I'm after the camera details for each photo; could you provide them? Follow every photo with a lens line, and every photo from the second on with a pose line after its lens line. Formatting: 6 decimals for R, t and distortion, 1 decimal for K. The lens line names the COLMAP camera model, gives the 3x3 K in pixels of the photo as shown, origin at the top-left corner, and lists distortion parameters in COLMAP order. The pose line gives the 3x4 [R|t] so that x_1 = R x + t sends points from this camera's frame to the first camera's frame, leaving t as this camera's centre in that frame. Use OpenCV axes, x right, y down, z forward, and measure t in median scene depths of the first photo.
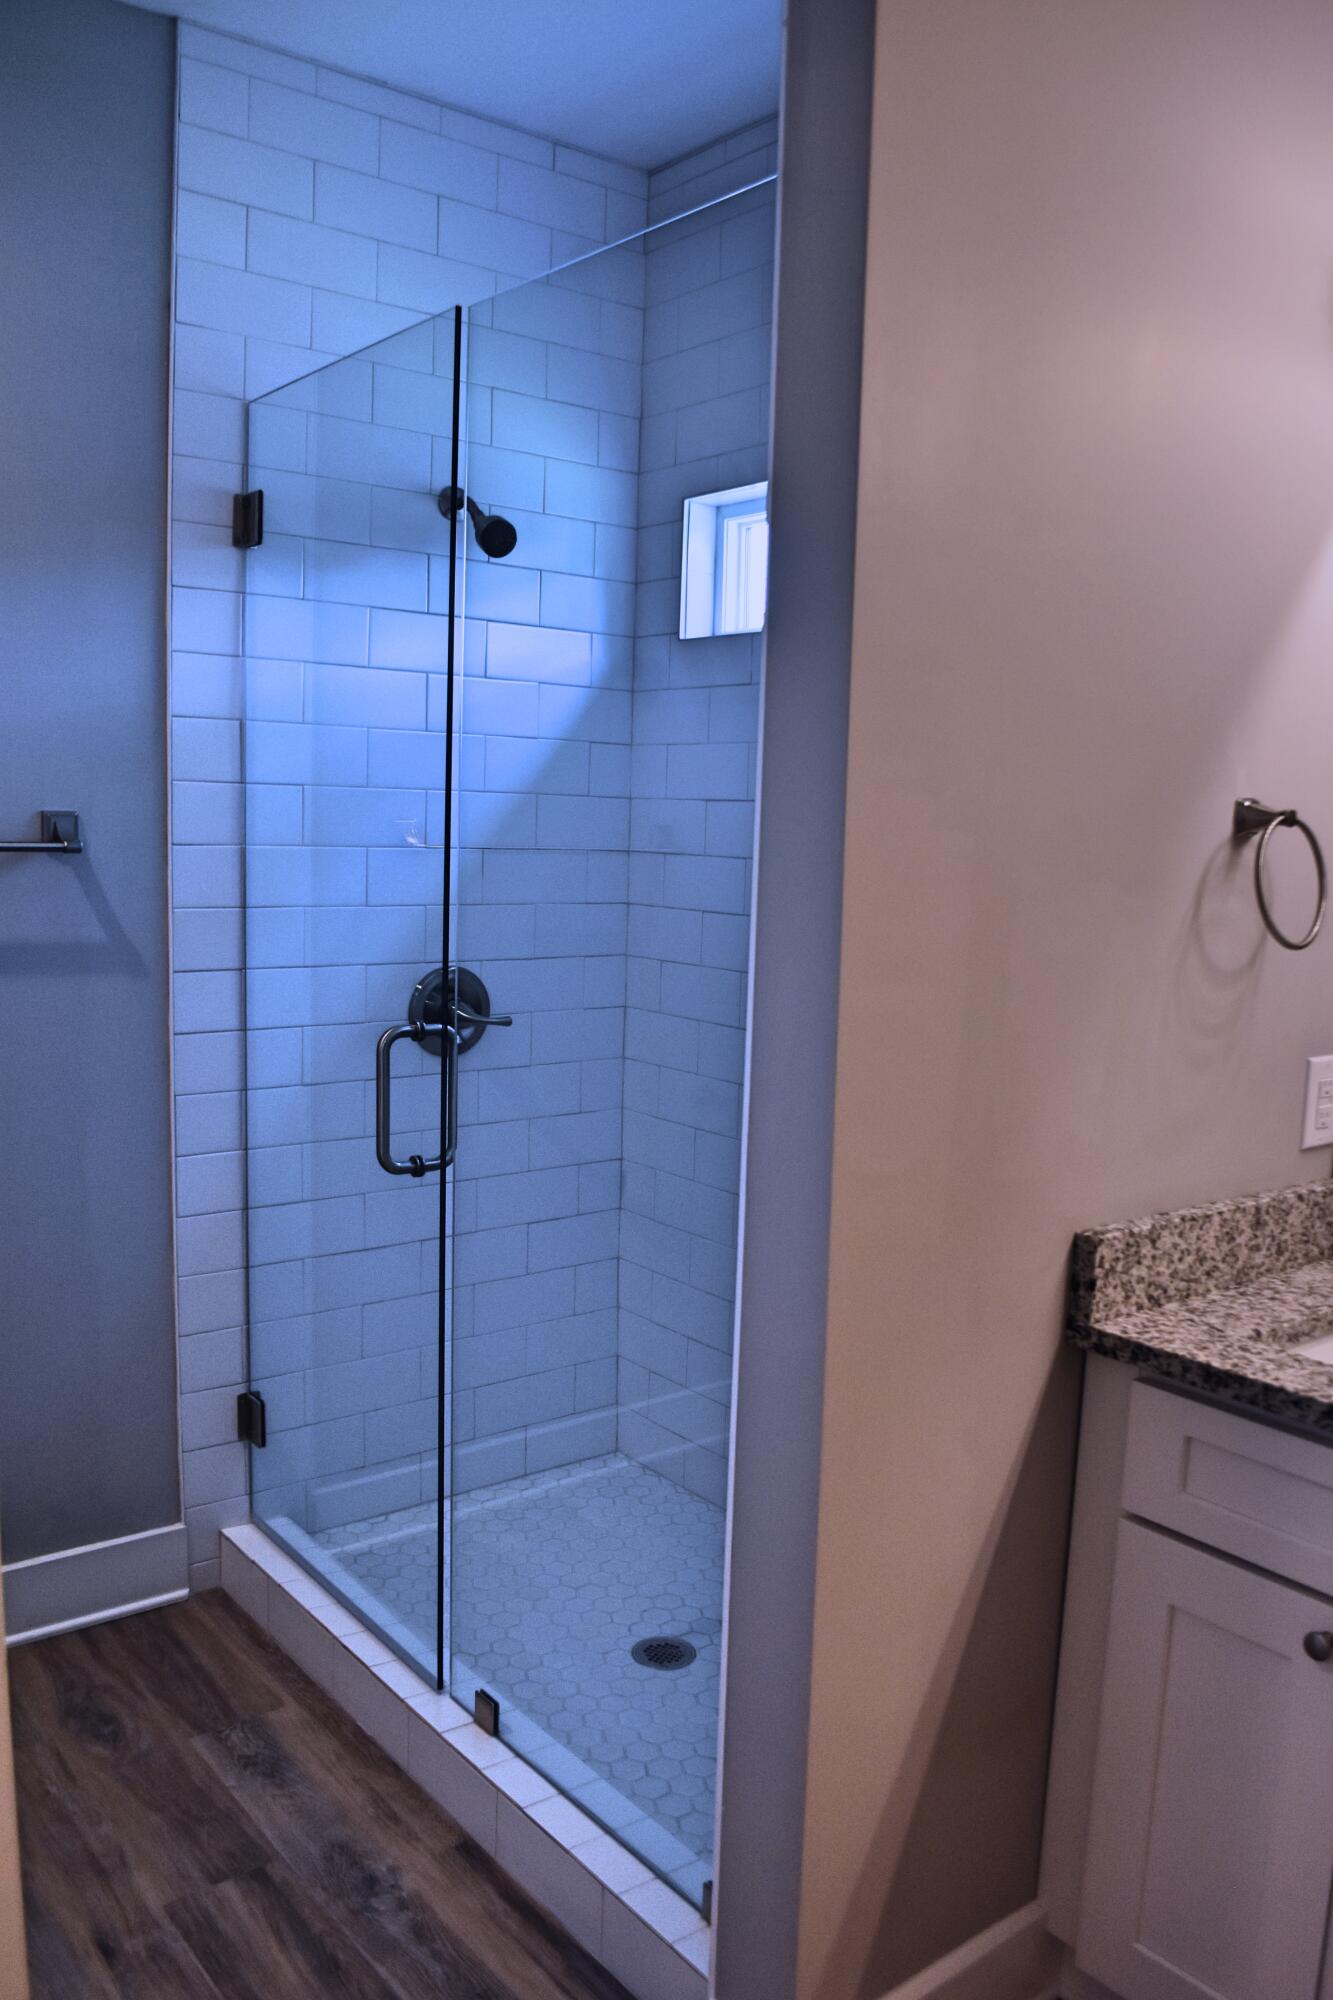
lens RADIAL K [[1576.1, 0, 693.8], [0, 1576.1, 1003.0], [0, 0, 1]] dist [-0.078244, 0.004874]
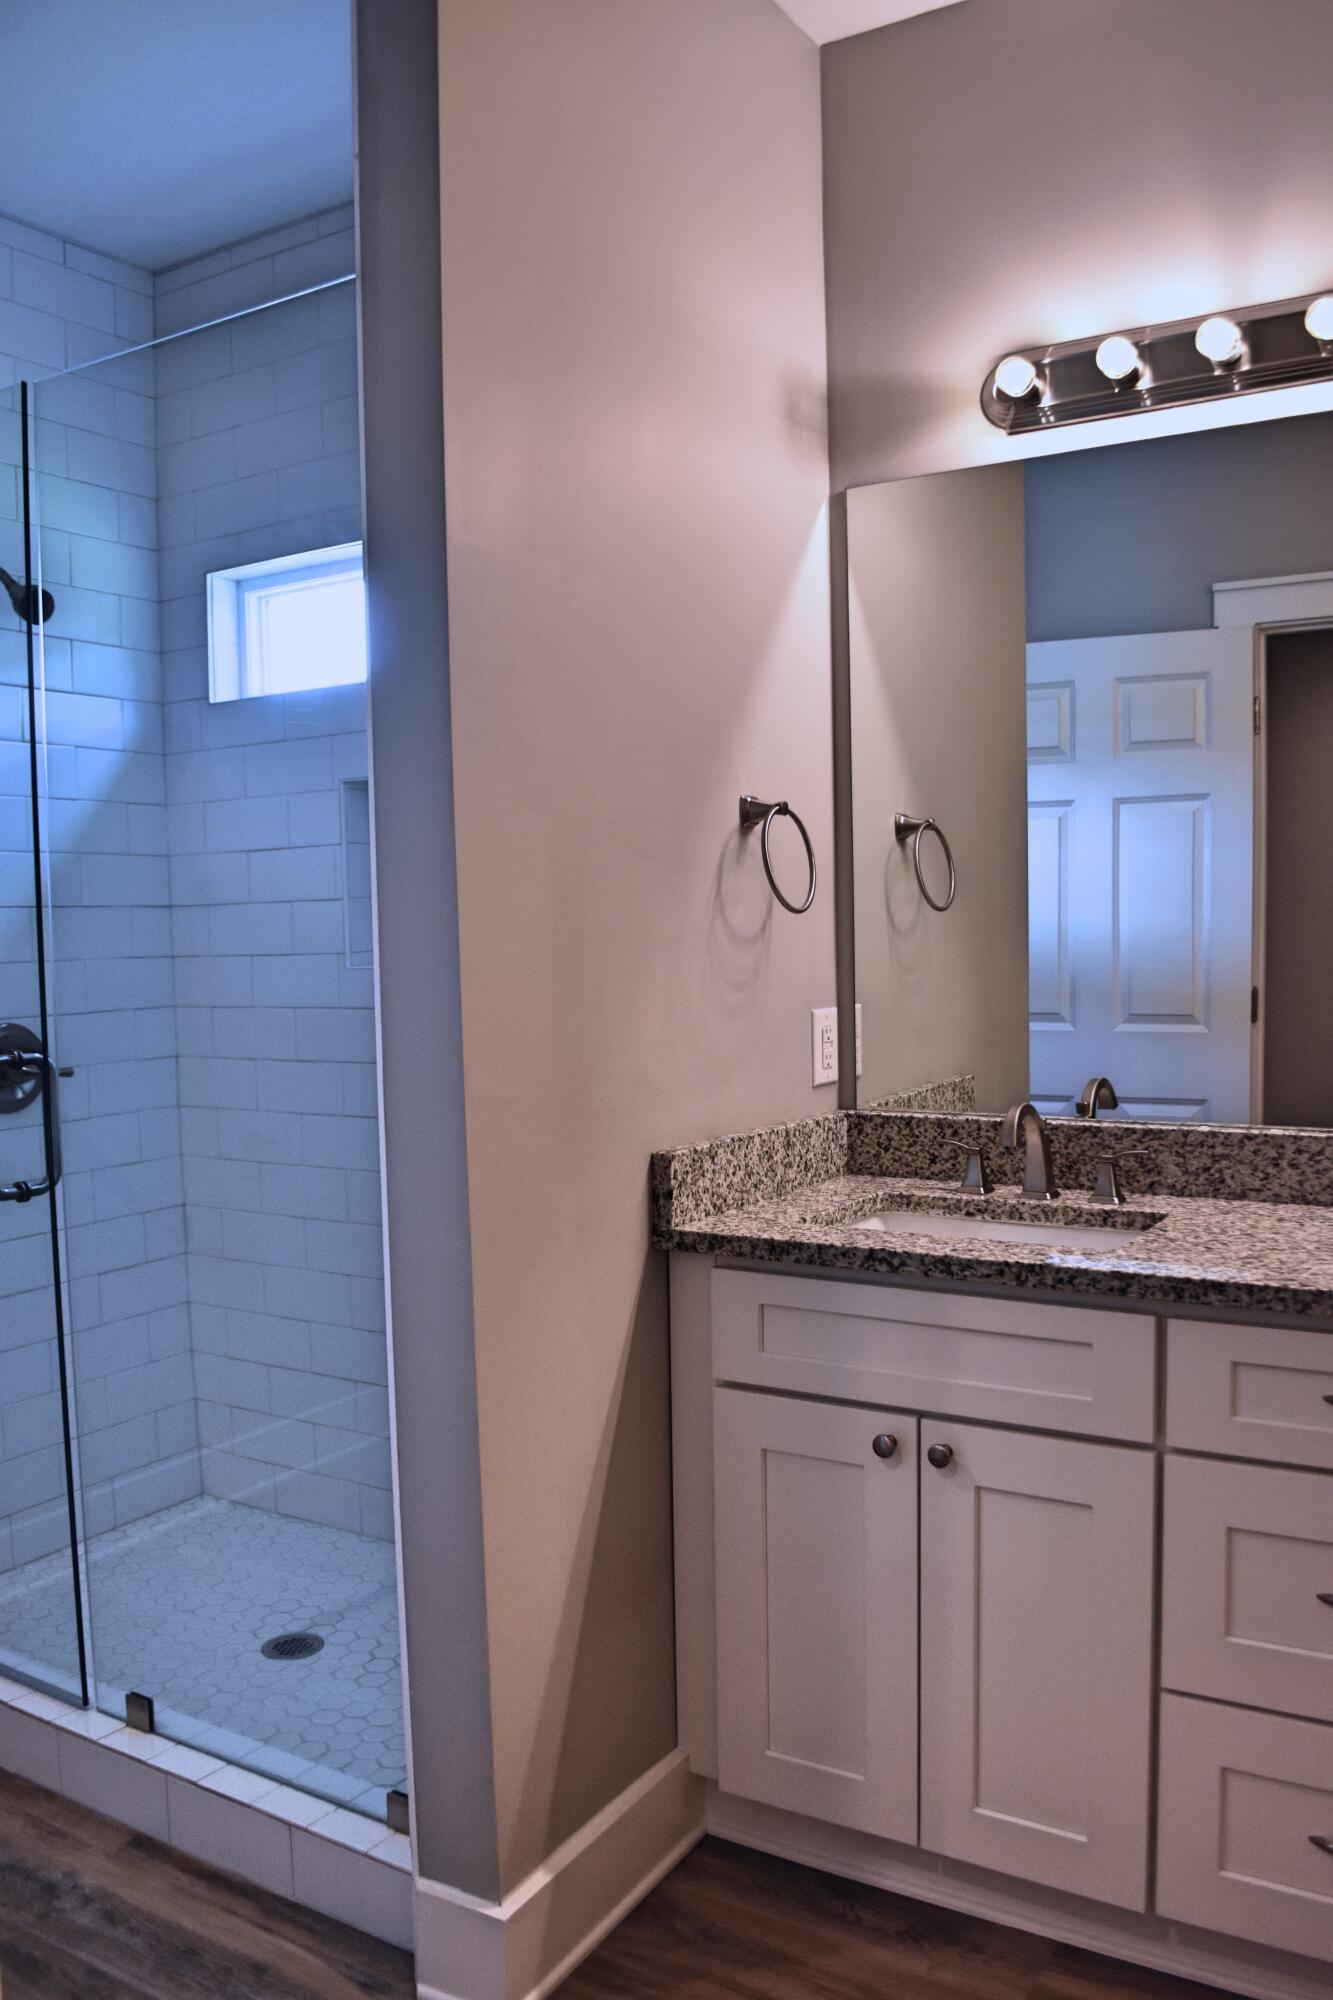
lens RADIAL K [[1576.1, 0, 693.8], [0, 1576.1, 1003.0], [0, 0, 1]] dist [-0.078244, 0.004874]
pose [[0.940416, -0.073462, 0.331995, -0.109296], [0.095110, 0.994240, -0.049408, 0.088212], [-0.326453, 0.078040, 0.941986, -0.143649]]
